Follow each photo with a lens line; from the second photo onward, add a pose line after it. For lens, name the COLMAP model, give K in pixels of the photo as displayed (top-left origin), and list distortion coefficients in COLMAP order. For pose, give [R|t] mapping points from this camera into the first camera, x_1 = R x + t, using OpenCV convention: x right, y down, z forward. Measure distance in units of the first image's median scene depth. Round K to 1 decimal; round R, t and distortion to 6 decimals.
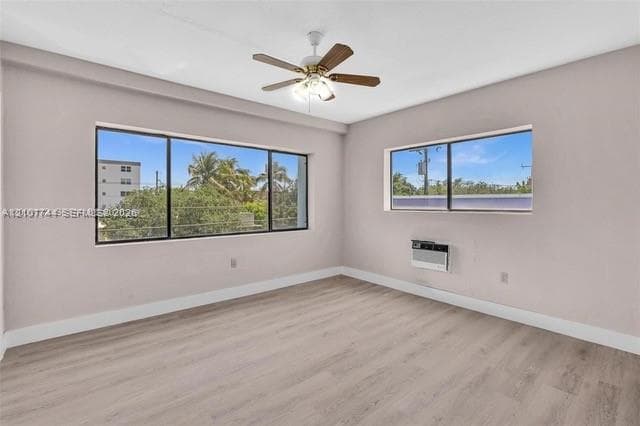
lens RADIAL K [[297.1, 0, 320.5], [0, 297.1, 202.7], [0, 0, 1]] dist [0.001643, 0.000805]
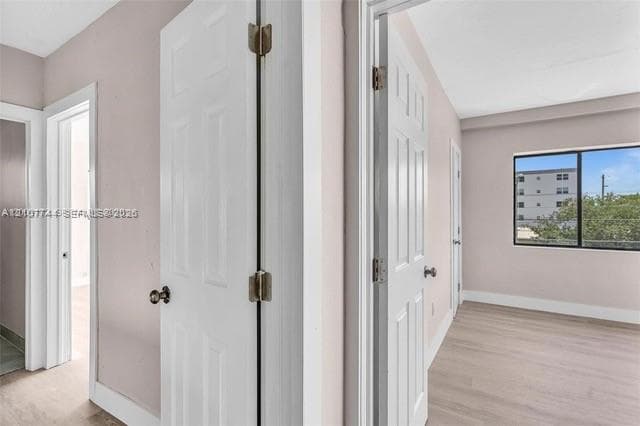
lens RADIAL K [[293.4, 0, 317.4], [0, 293.4, 213.1], [0, 0, 1]] dist [0.000287, 0.000215]
pose [[0.289690, -0.001465, -0.957119, 0.232215], [0.001041, 0.999999, -0.001216, -0.001265], [0.957120, -0.000644, 0.289691, -0.210142]]
